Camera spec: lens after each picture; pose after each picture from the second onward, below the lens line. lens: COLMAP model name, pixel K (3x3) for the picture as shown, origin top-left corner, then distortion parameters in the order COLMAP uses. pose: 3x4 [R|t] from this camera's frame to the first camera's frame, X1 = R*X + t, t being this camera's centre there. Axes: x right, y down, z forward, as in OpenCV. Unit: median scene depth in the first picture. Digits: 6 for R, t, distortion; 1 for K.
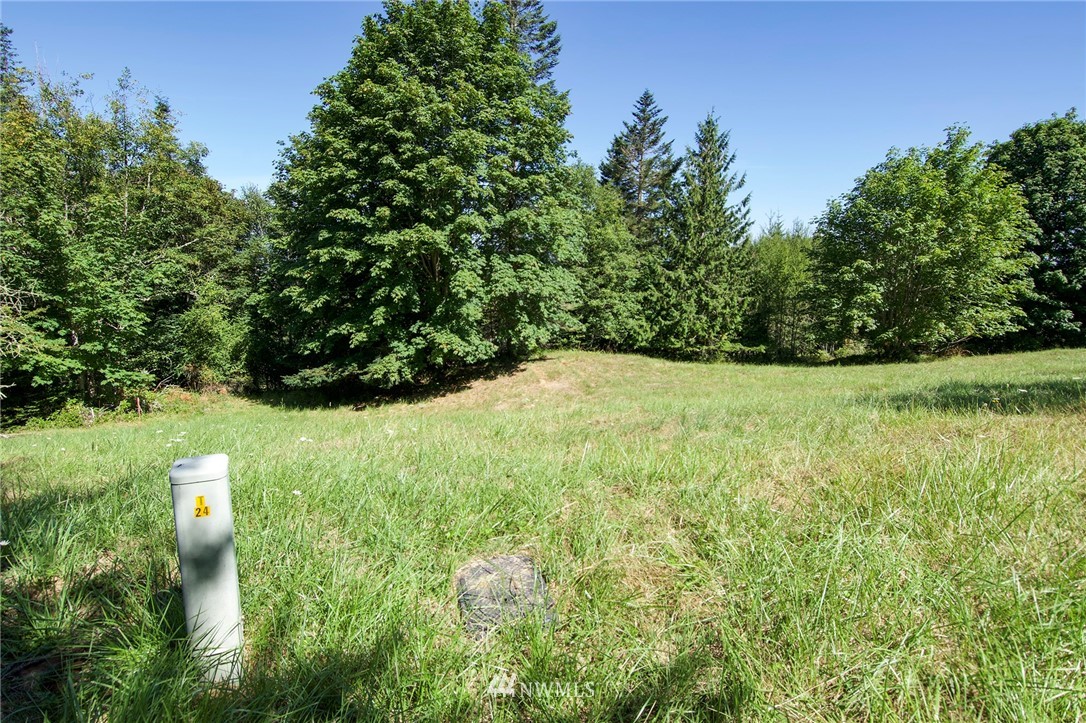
lens RADIAL K [[562.4, 0, 546.8], [0, 562.4, 355.3], [0, 0, 1]] dist [0.044729, -0.048271]
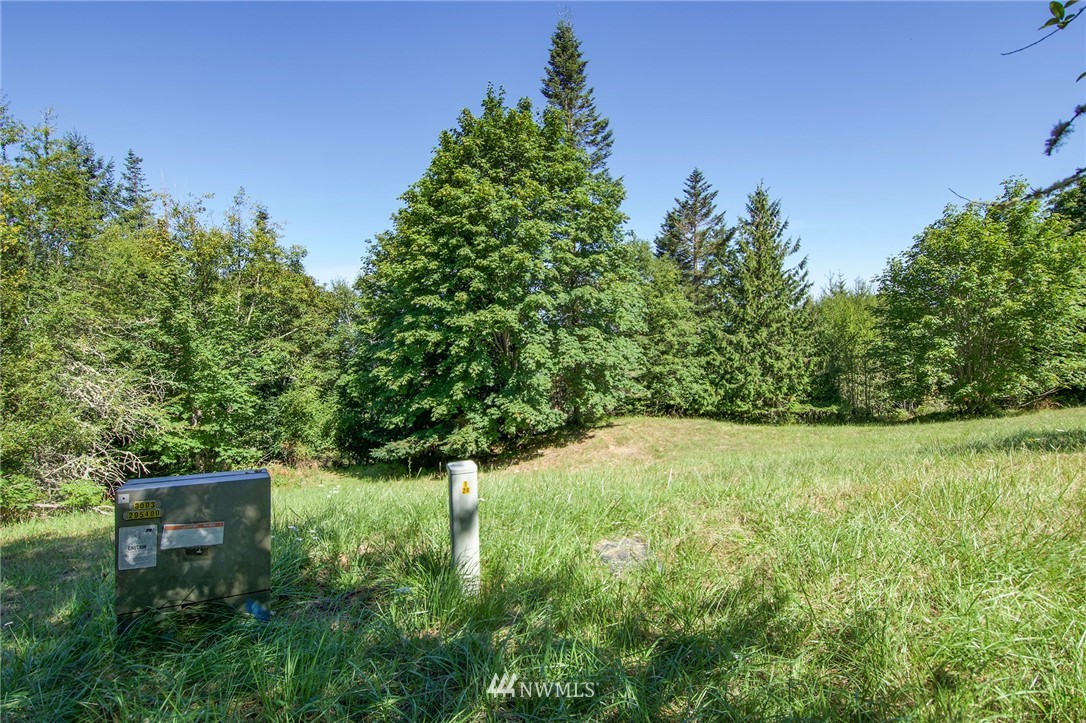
lens RADIAL K [[562.4, 0, 547.0], [0, 562.4, 353.9], [0, 0, 1]] dist [0.044729, -0.048271]
pose [[0.993445, -0.046058, -0.104625, -0.007514], [0.032456, 0.991221, -0.128174, 0.004442], [0.109609, 0.123938, 0.986218, -0.044175]]
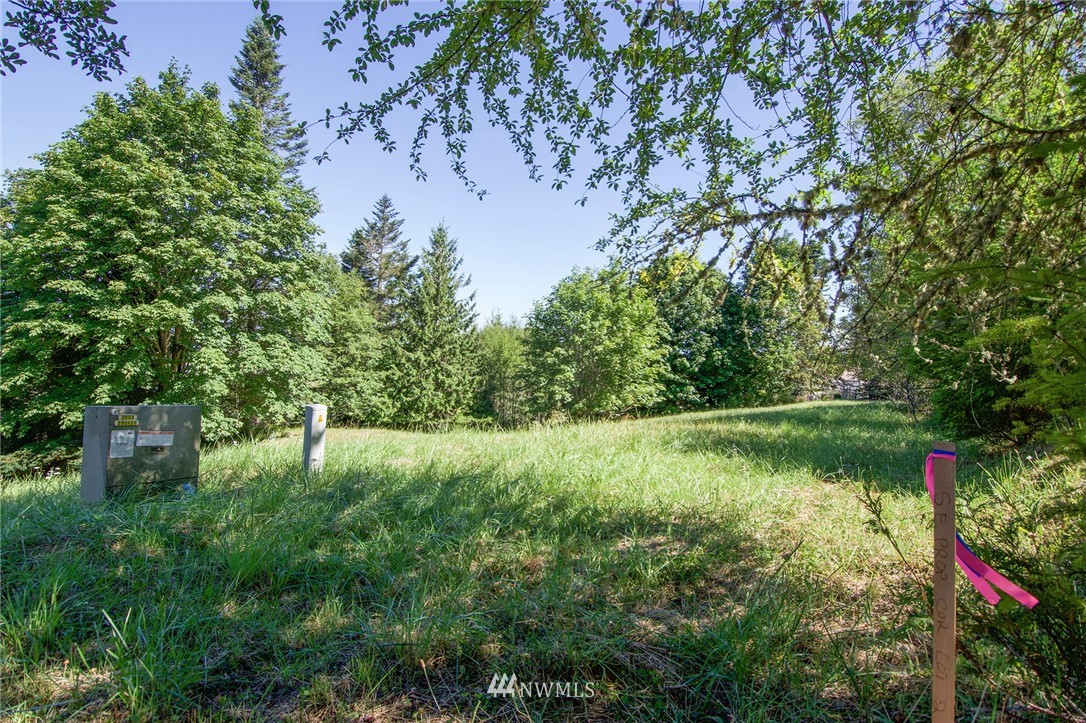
lens RADIAL K [[562.4, 0, 547.0], [0, 562.4, 354.3], [0, 0, 1]] dist [0.044729, -0.048271]
pose [[0.893089, 0.019668, 0.449450, -0.048587], [0.046704, 0.989592, -0.136110, 0.021597], [-0.447450, 0.142549, 0.882875, -0.124931]]
